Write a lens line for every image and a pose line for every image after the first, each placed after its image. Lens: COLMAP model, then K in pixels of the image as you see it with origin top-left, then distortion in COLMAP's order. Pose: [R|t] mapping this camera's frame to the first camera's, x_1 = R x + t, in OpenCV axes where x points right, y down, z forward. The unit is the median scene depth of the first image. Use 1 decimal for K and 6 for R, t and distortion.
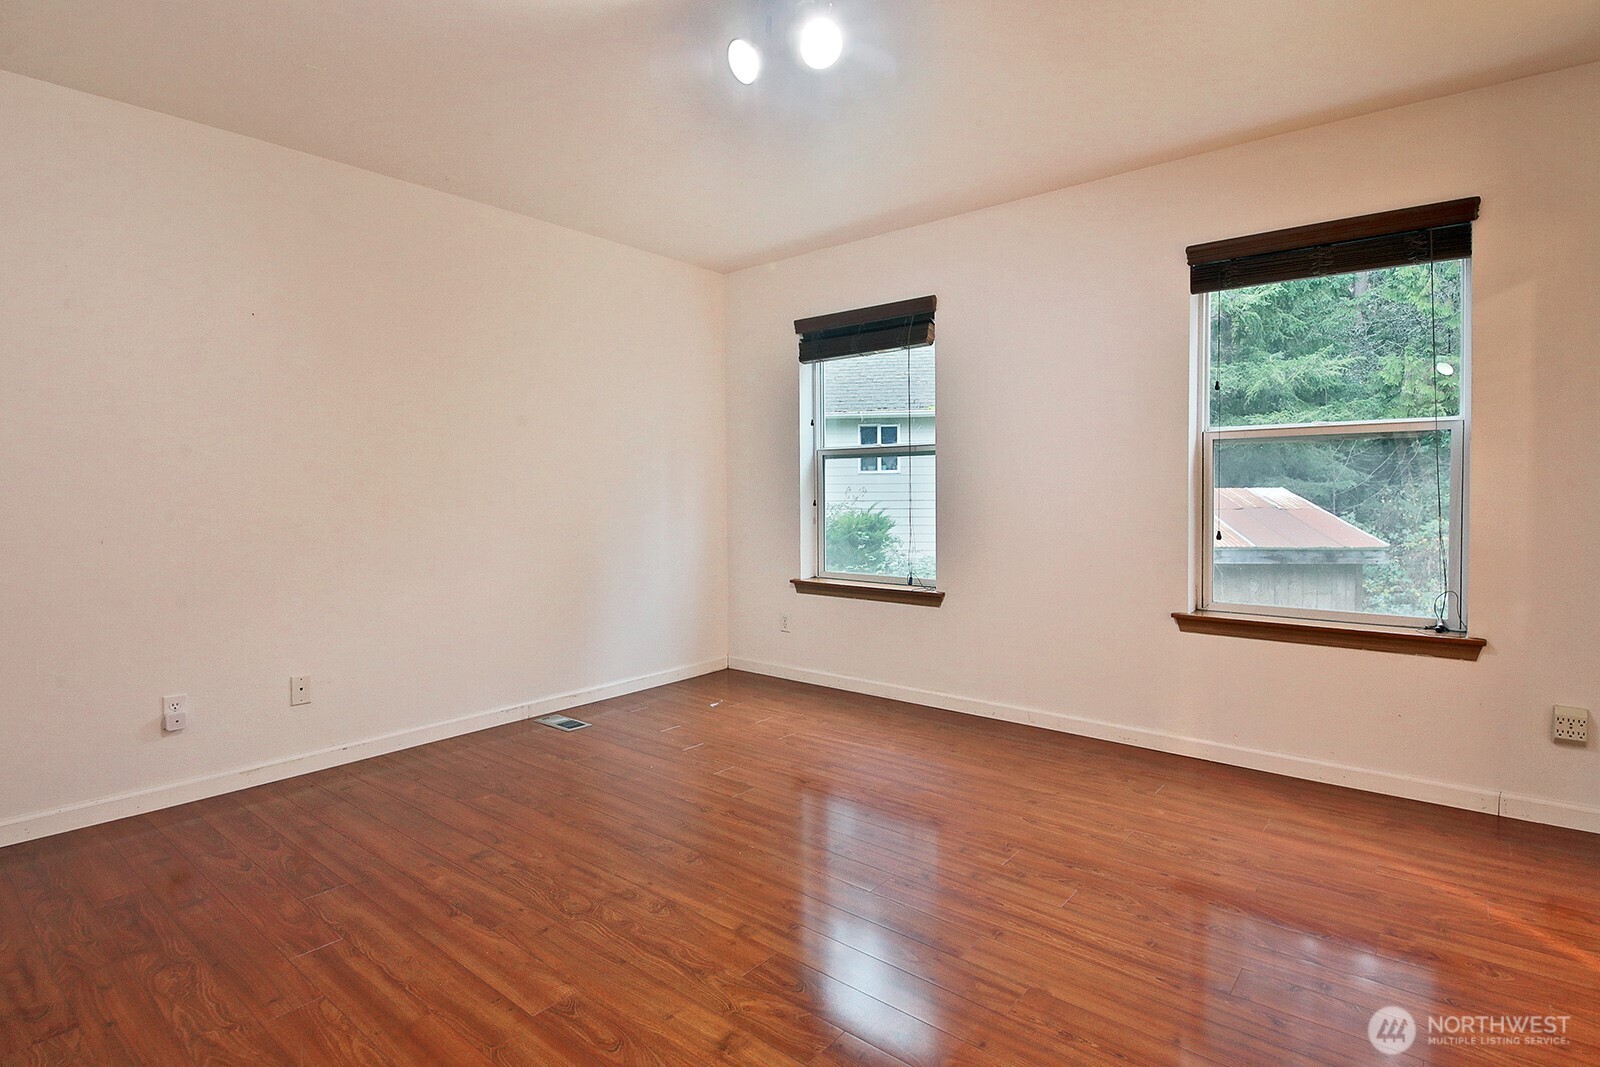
lens RADIAL K [[780.2, 0, 801.0], [0, 780.2, 517.4], [0, 0, 1]] dist [0.000362, -0.004040]
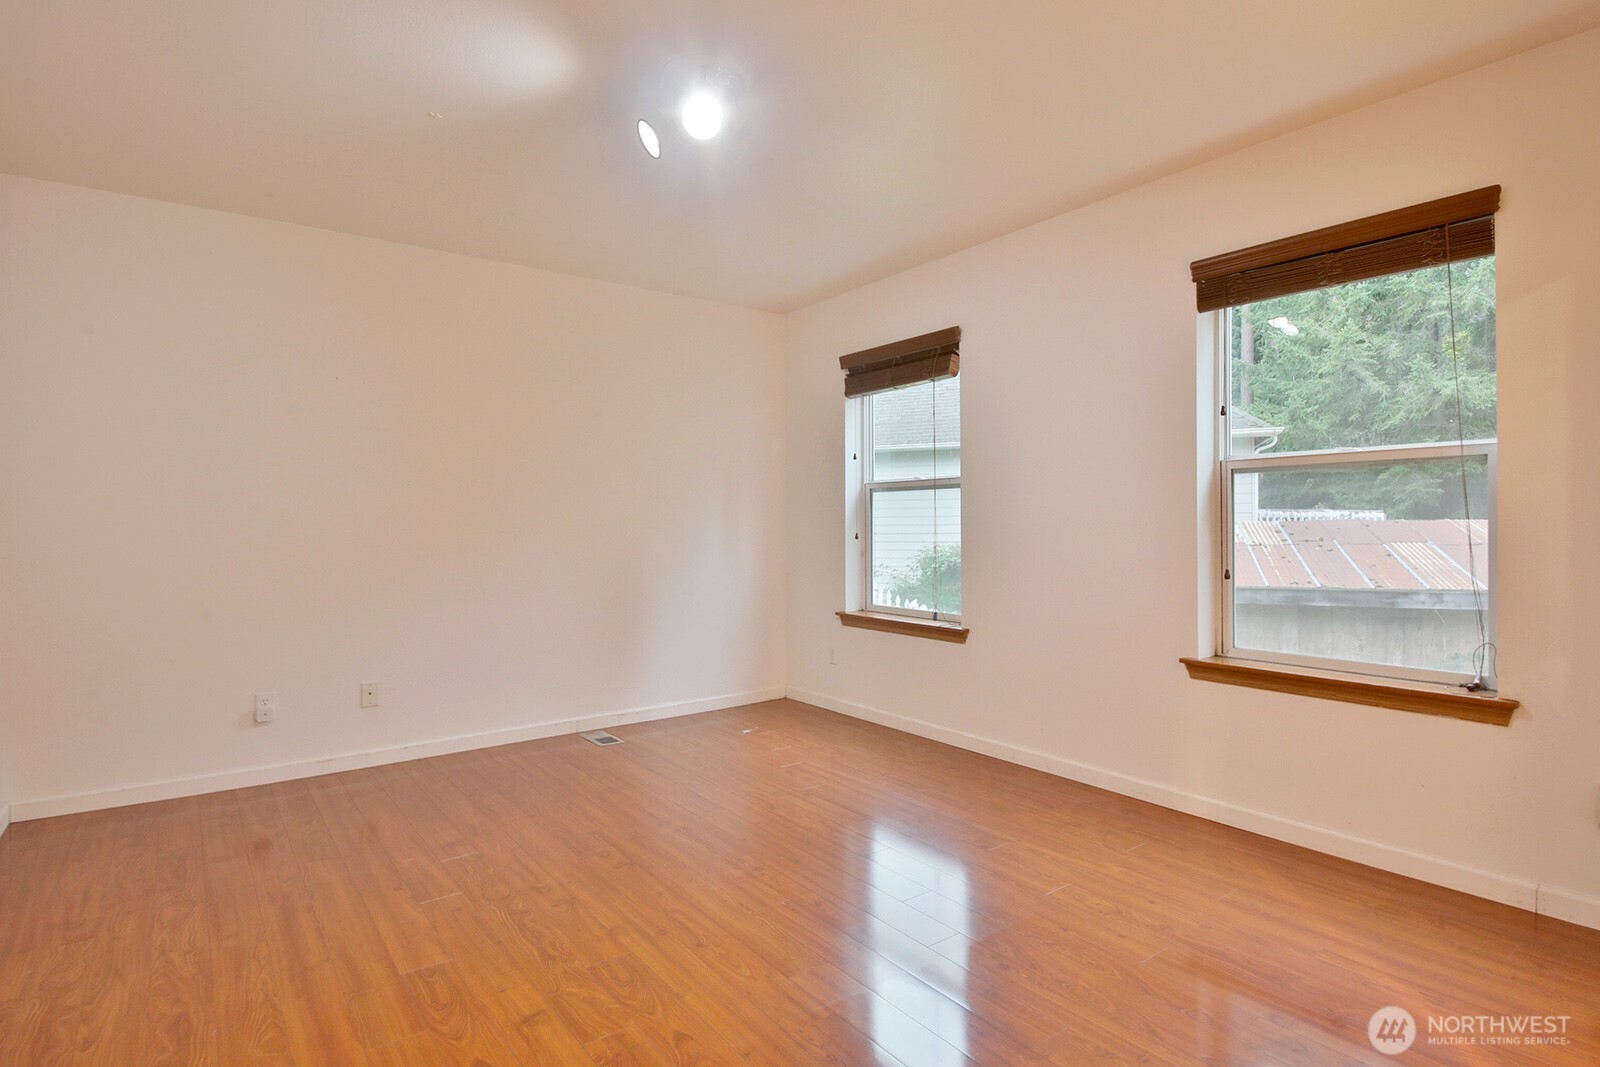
lens RADIAL K [[799.7, 0, 801.3], [0, 799.7, 525.3], [0, 0, 1]] dist [0.005960, -0.005693]
pose [[0.972571, 0.000280, -0.232606, 0.299383], [-0.007211, 0.999555, -0.028947, -0.003360], [0.232495, 0.029830, 0.972140, -0.029884]]
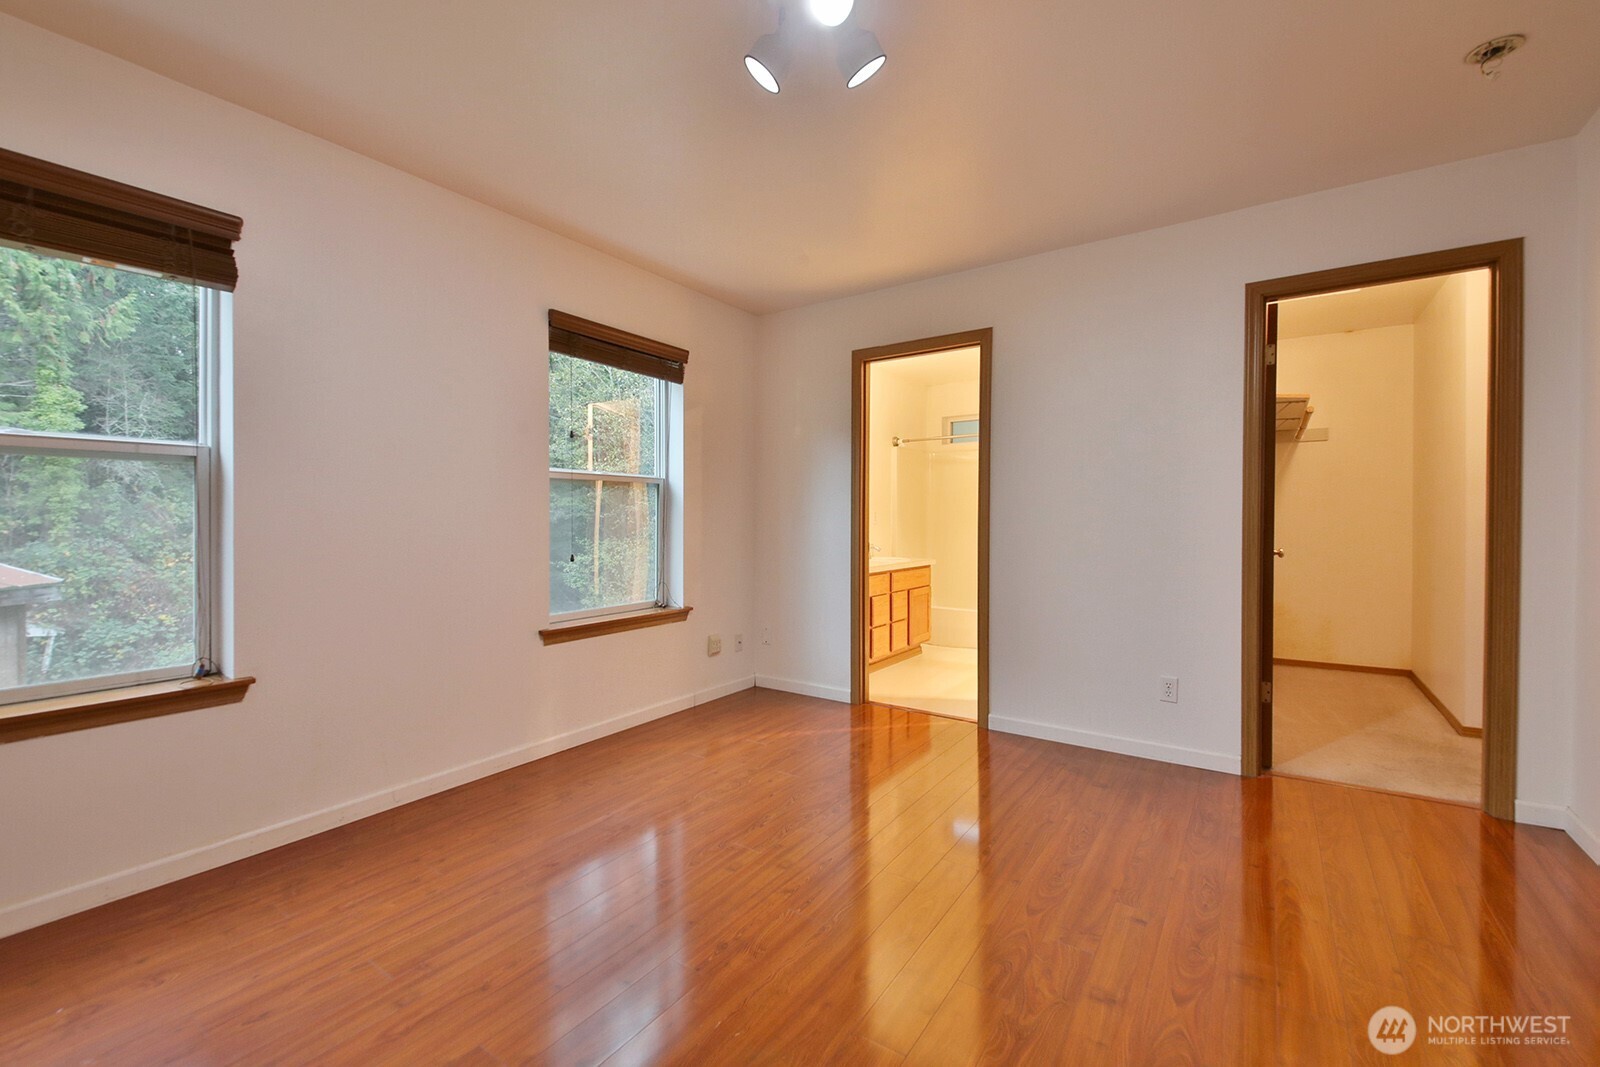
lens RADIAL K [[673.5, 0, 767.6], [0, 673.5, 524.1], [0, 0, 1]] dist [0.002024, -0.001019]
pose [[-0.053901, -0.006712, 0.998524, -0.573478], [0.039242, 0.999191, 0.008835, -0.030087], [-0.997775, 0.039661, -0.053594, 0.825928]]
